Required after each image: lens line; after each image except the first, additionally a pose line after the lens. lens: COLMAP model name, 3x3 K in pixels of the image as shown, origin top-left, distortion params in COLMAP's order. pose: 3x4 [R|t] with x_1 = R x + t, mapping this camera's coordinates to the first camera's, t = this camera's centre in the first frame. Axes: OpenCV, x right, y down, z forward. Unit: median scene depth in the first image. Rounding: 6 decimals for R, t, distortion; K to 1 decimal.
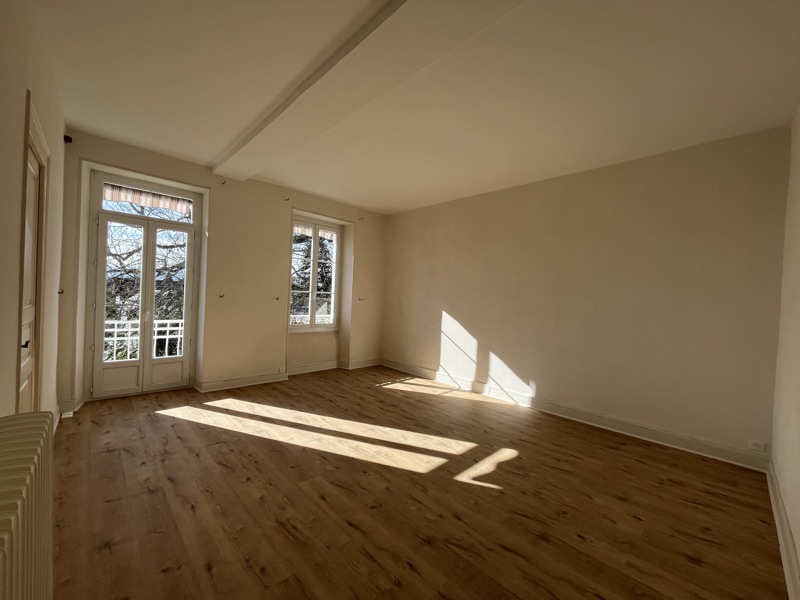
lens RADIAL K [[318.9, 0, 403.8], [0, 318.9, 299.8], [0, 0, 1]] dist [0.001227, -0.000019]
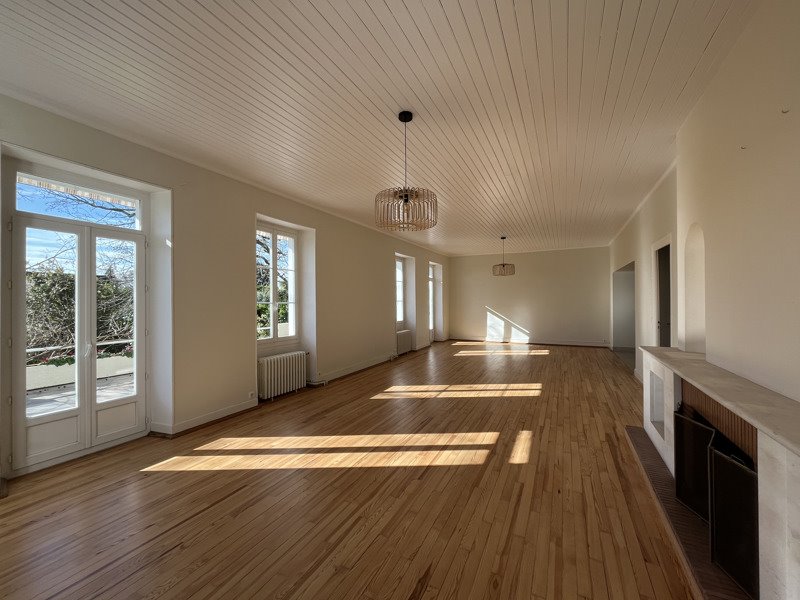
lens RADIAL K [[318.9, 0, 406.4], [0, 318.9, 299.3], [0, 0, 1]] dist [0.001227, -0.000019]
pose [[0.929520, -0.047302, 0.365726, -0.387754], [0.041829, 0.998863, 0.022878, -0.061970], [-0.366392, -0.005967, 0.930441, 0.020687]]
